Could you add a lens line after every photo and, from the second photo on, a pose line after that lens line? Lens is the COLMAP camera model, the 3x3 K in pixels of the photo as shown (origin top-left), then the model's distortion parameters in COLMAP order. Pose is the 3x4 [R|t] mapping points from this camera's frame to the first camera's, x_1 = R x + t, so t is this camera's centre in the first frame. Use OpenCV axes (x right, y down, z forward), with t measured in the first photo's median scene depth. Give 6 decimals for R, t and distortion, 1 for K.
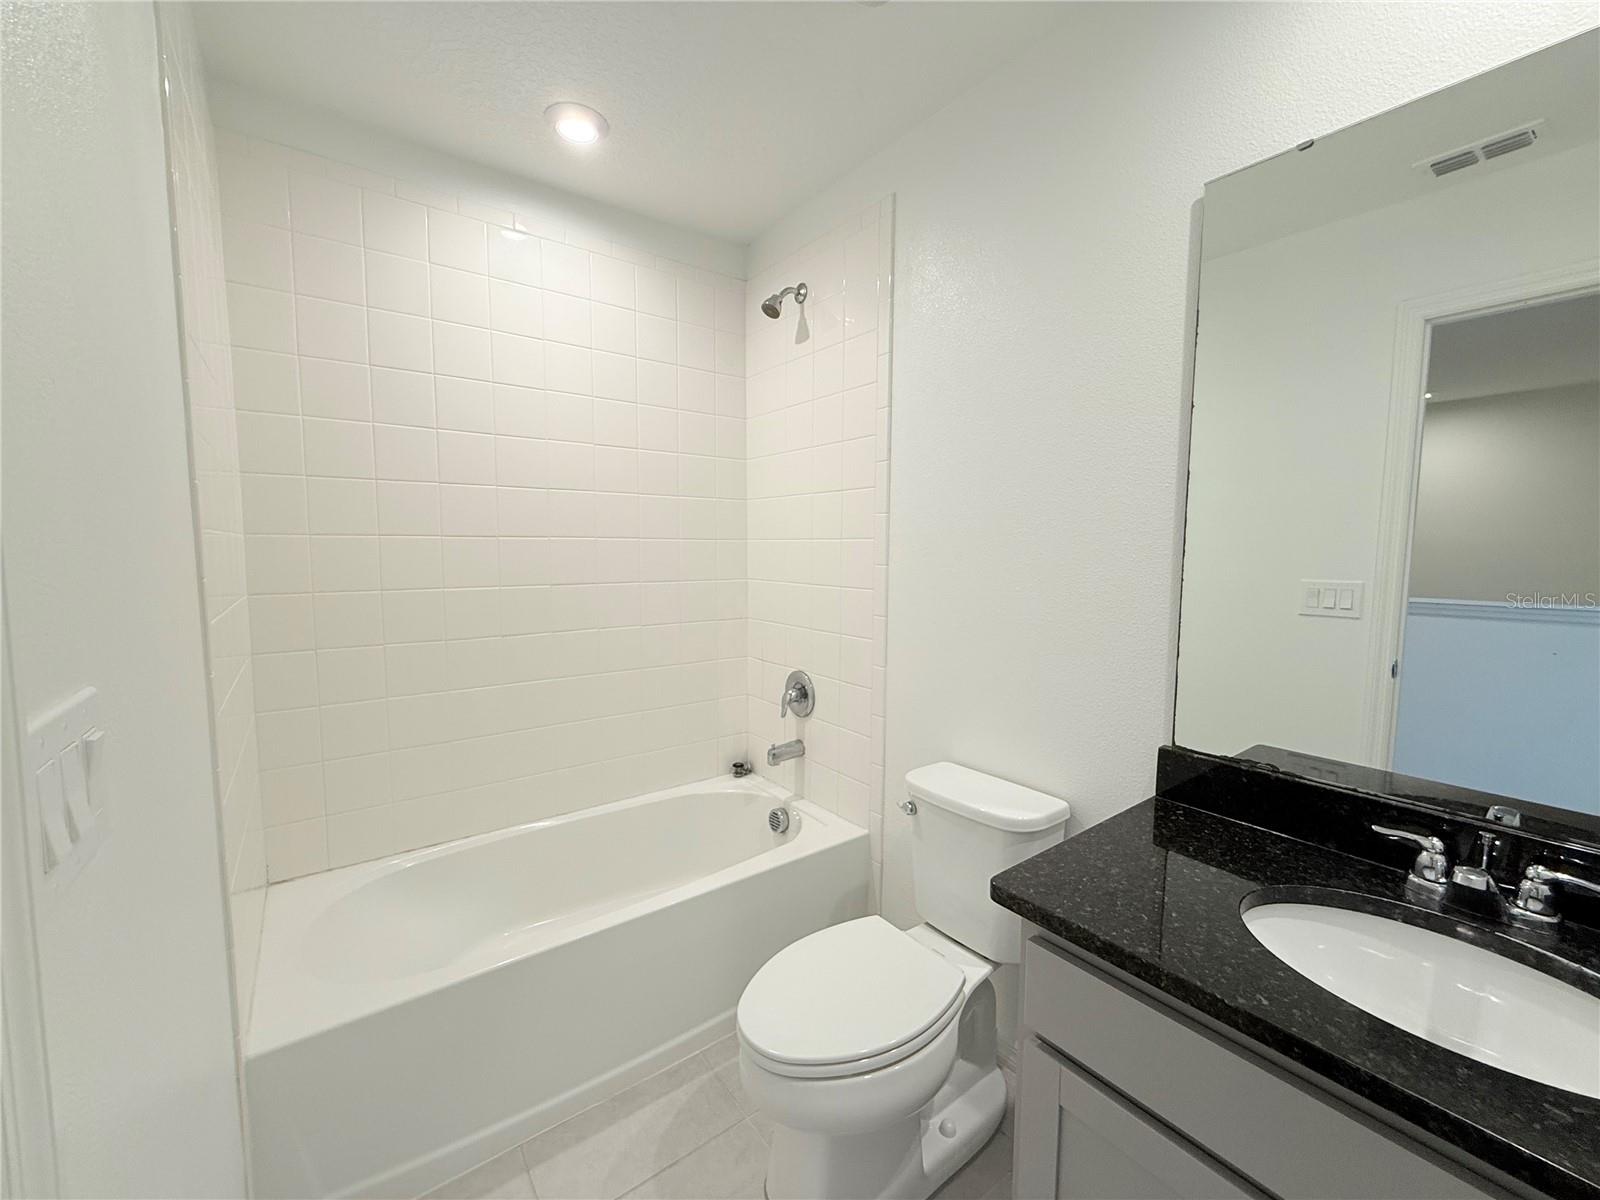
lens RADIAL K [[638.0, 0, 800.0], [0, 638.0, 600.0], [0, 0, 1]] dist [0.001218, -0.000808]
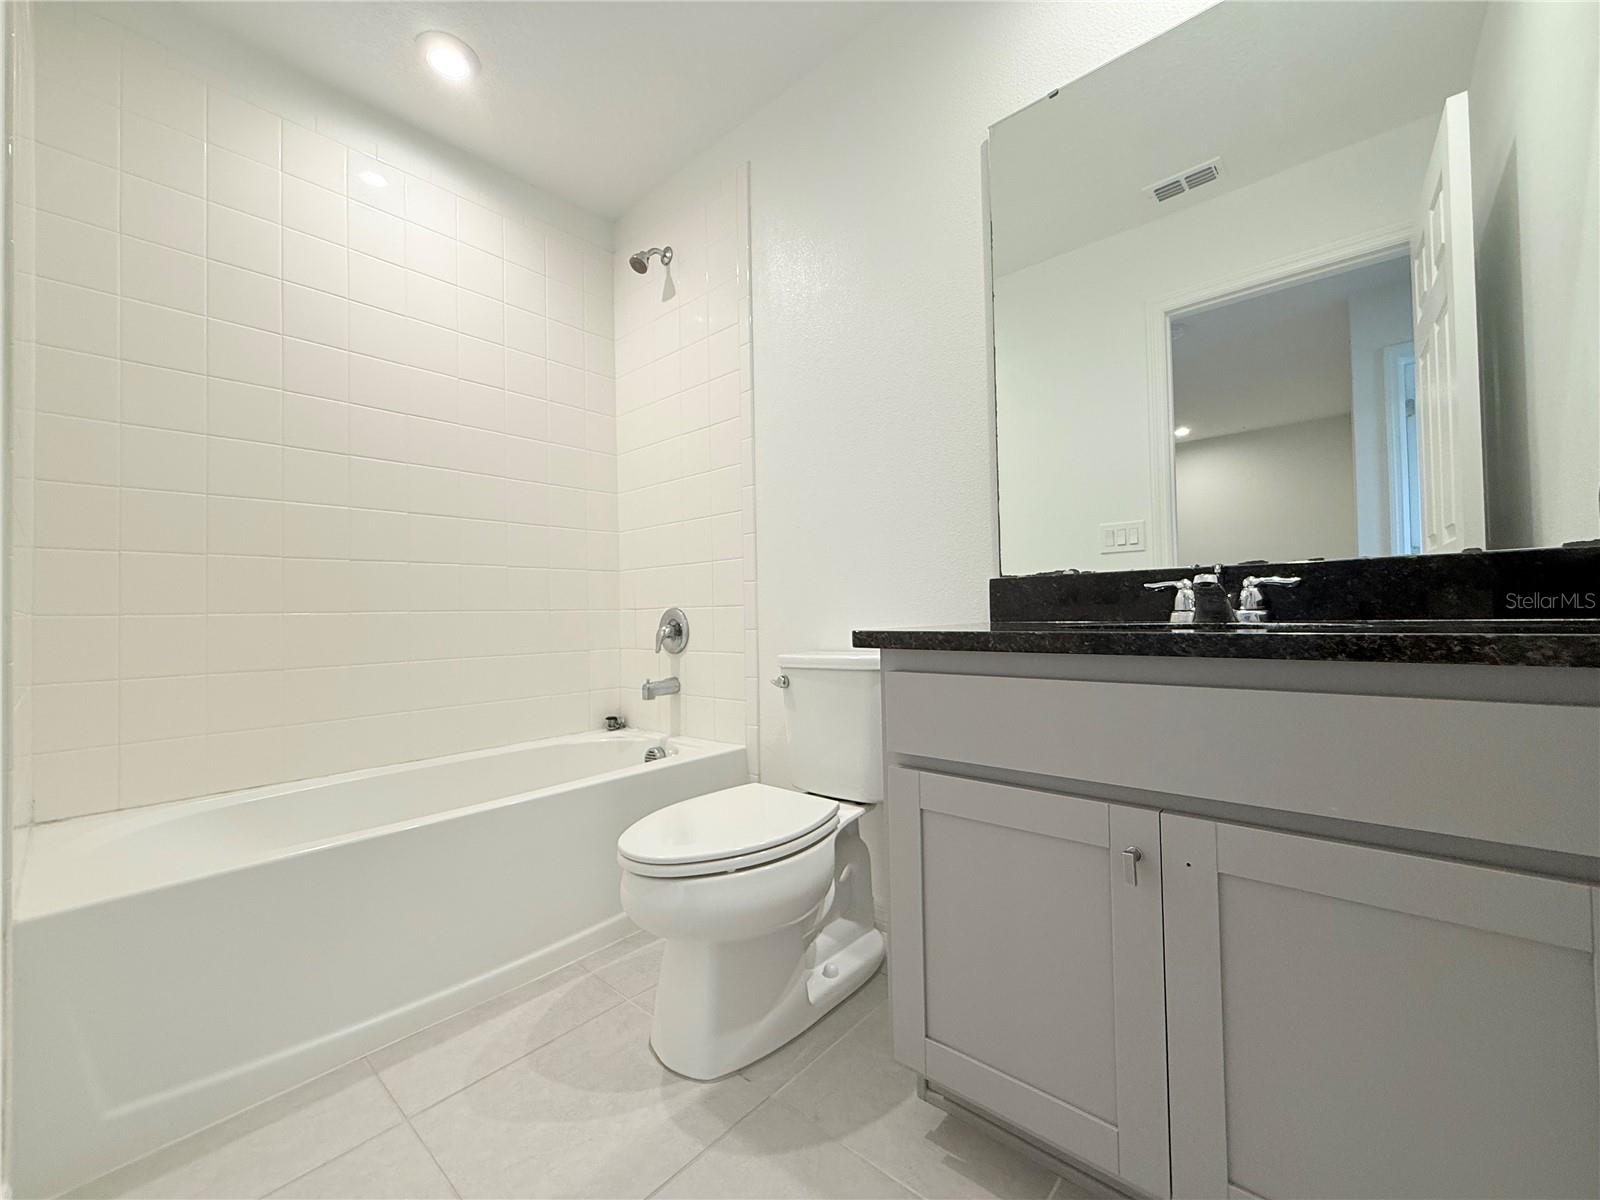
lens RADIAL K [[638.0, 0, 800.0], [0, 638.0, 600.0], [0, 0, 1]] dist [0.001218, -0.000808]
pose [[0.979271, -0.020759, 0.201489, -0.007951], [0.042443, 0.993681, -0.103904, 0.234062], [-0.198059, 0.110302, 0.973964, -0.039443]]
